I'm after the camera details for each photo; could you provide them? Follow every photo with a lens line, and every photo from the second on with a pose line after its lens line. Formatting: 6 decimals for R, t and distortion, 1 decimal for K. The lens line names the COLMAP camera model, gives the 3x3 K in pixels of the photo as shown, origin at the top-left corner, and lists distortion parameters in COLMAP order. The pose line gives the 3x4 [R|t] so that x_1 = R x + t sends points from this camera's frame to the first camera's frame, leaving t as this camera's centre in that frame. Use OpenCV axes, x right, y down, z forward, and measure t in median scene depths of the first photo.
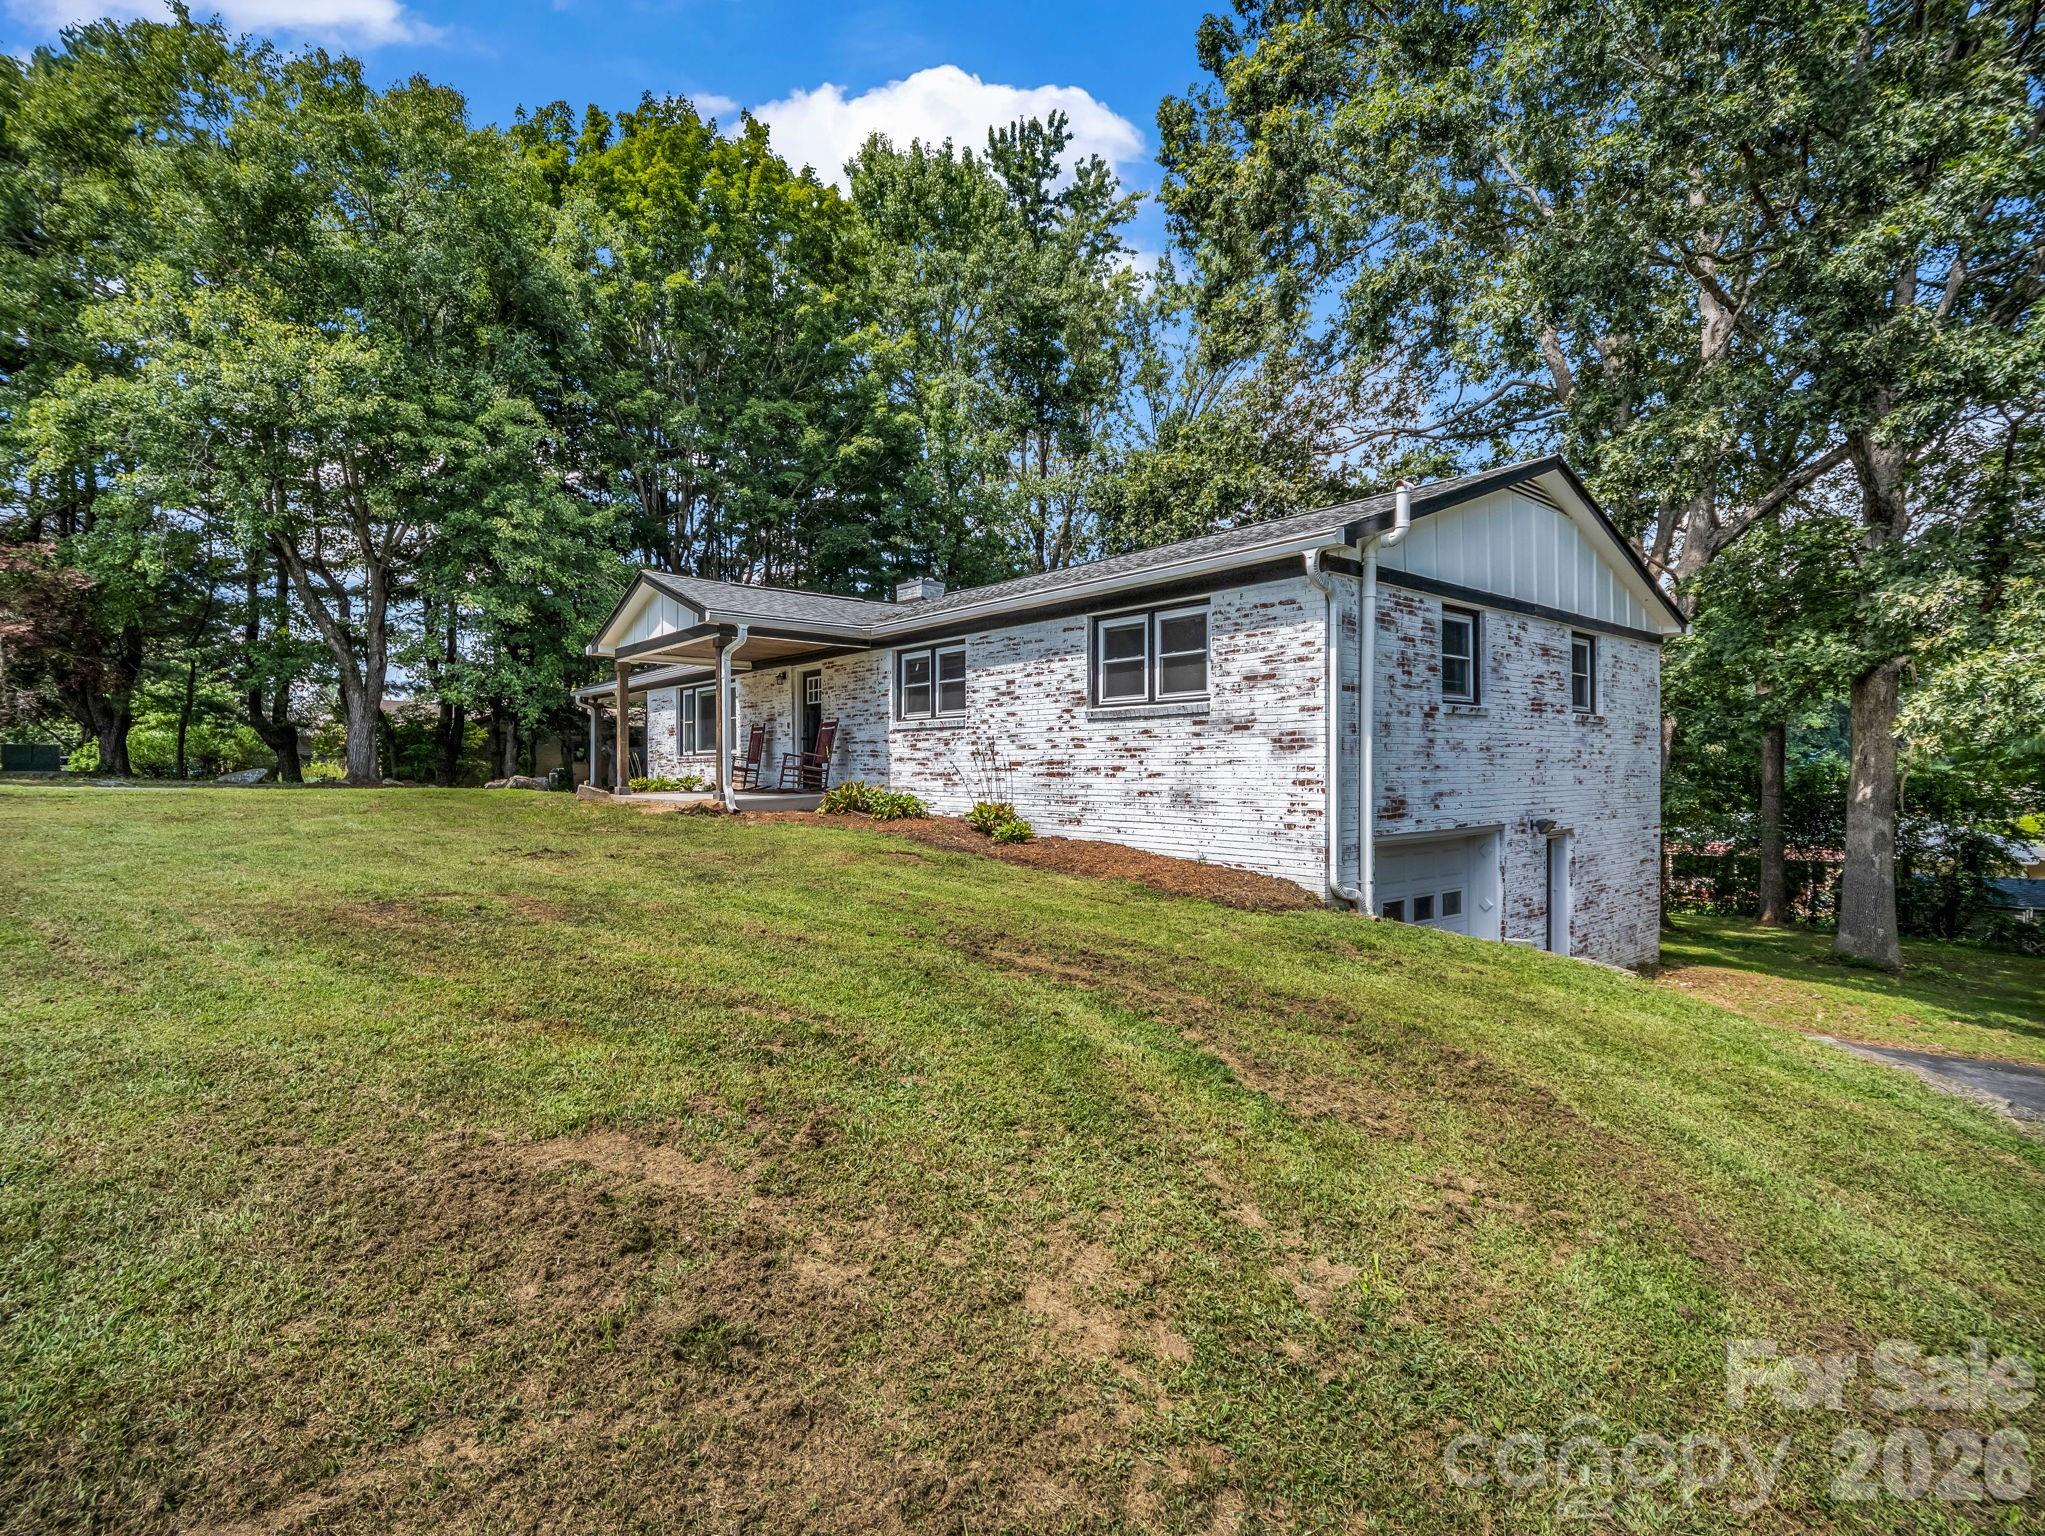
lens RADIAL K [[1003.4, 0, 1022.5], [0, 1003.4, 768.0], [0, 0, 1]] dist [-0.001281, -0.000137]
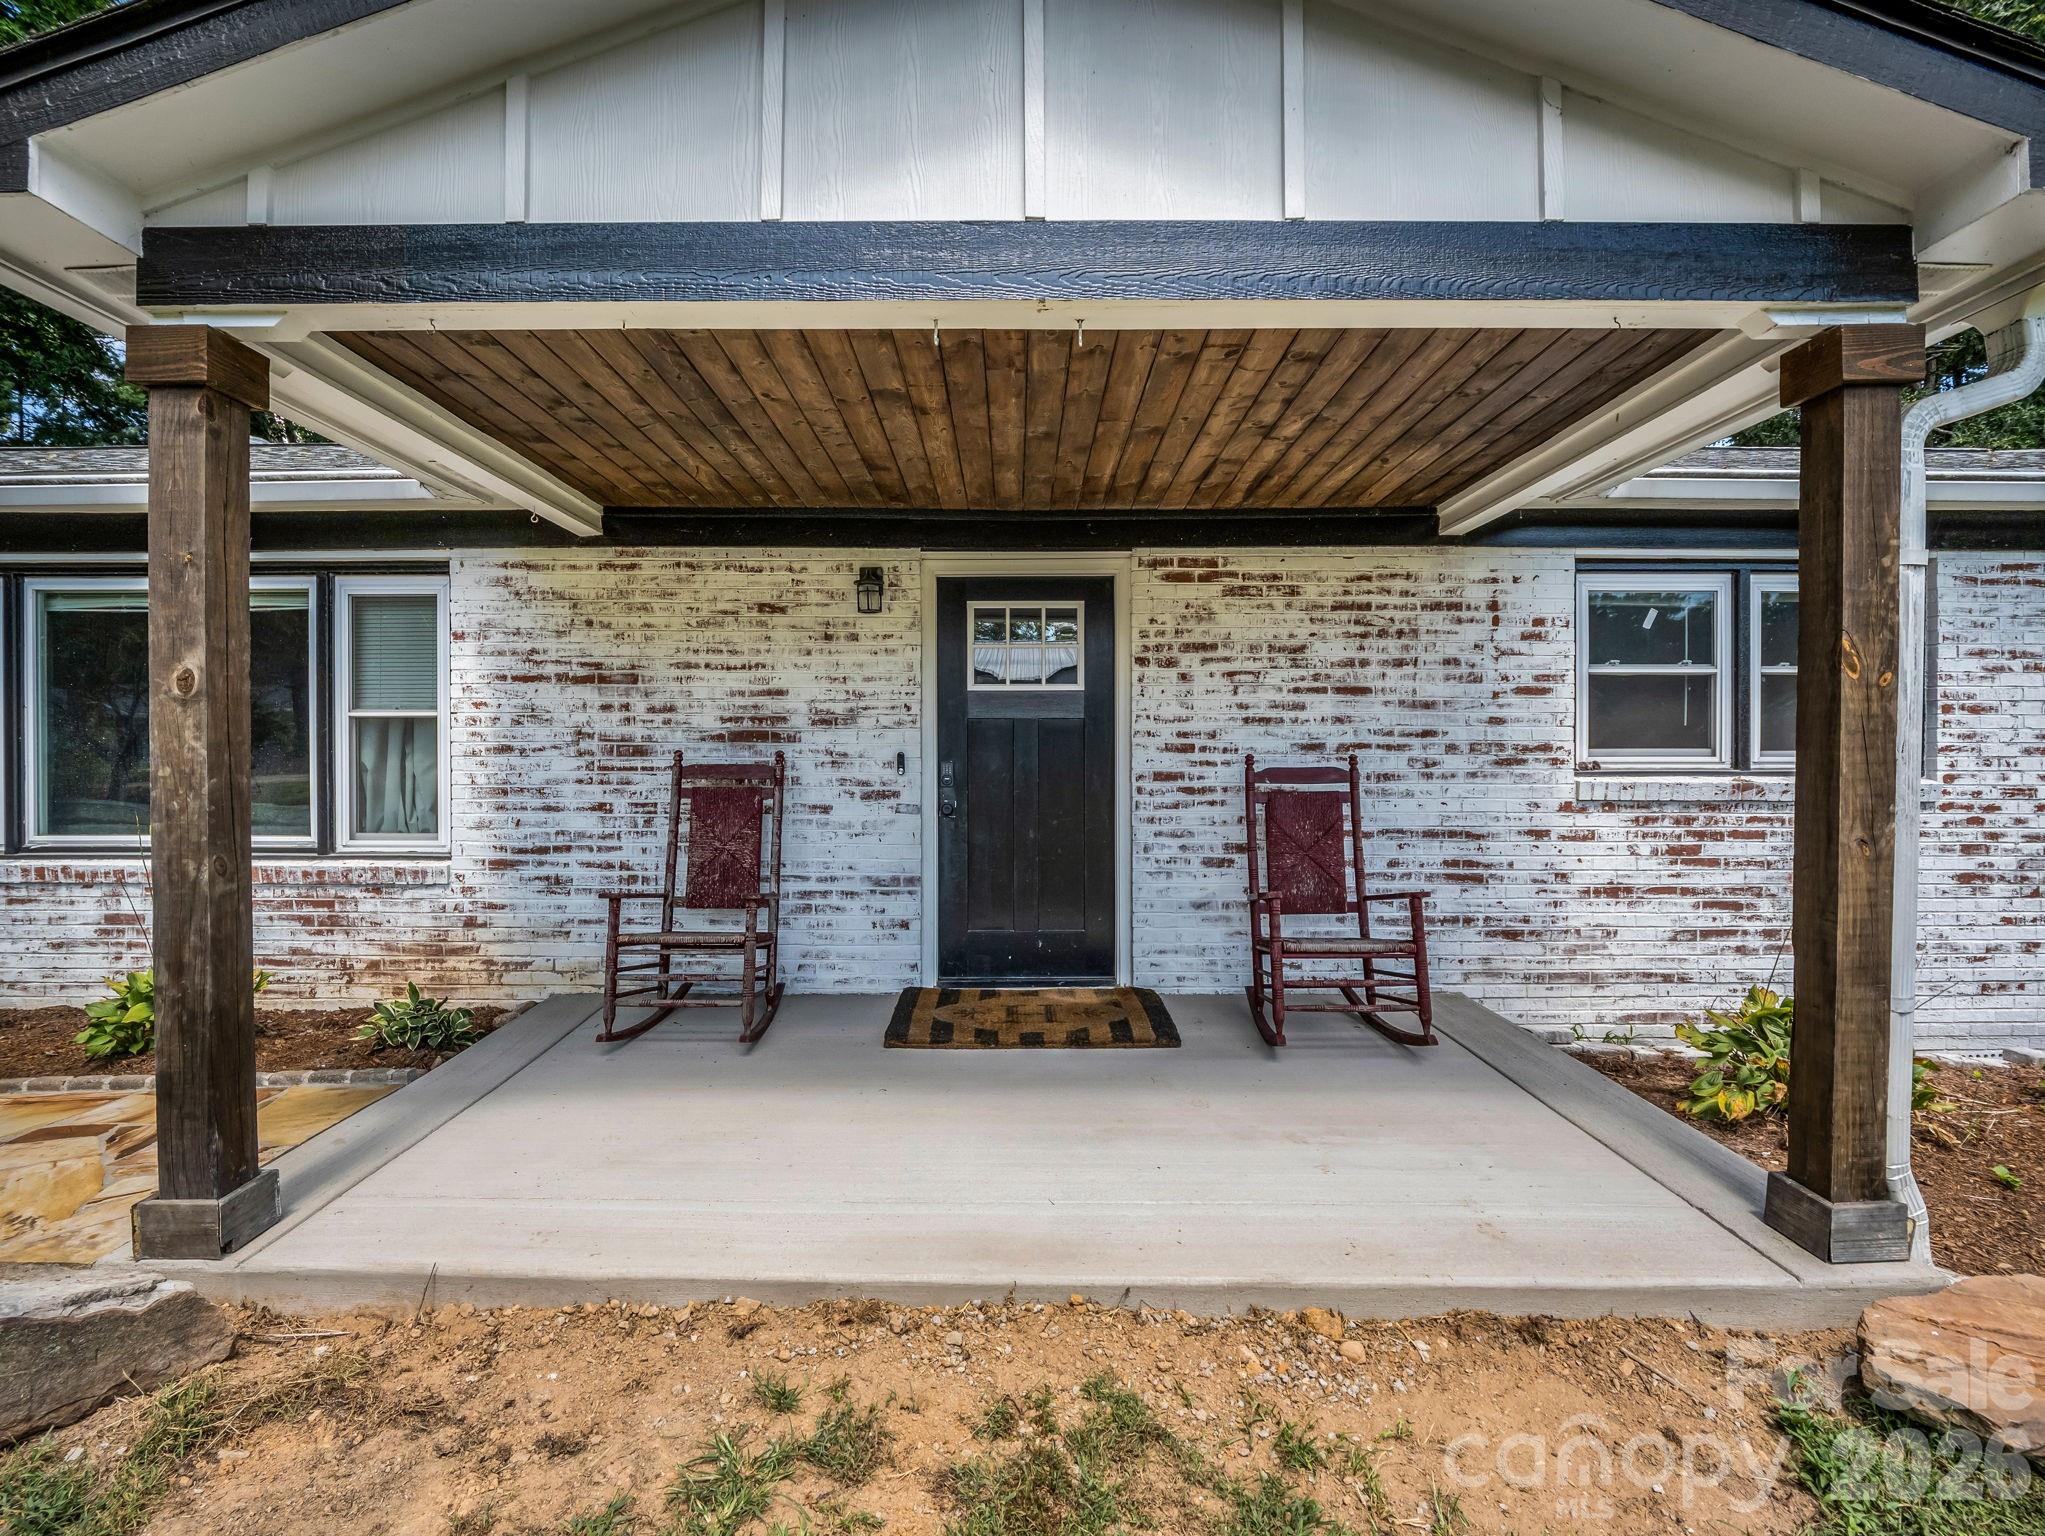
lens RADIAL K [[1003.4, 0, 1022.5], [0, 1003.4, 768.0], [0, 0, 1]] dist [-0.001281, -0.000137]
pose [[0.651230, 0.011187, 0.758798, -0.370611], [-0.002398, 0.999917, -0.012684, -0.032968], [-0.758876, 0.006441, 0.651203, 0.690535]]
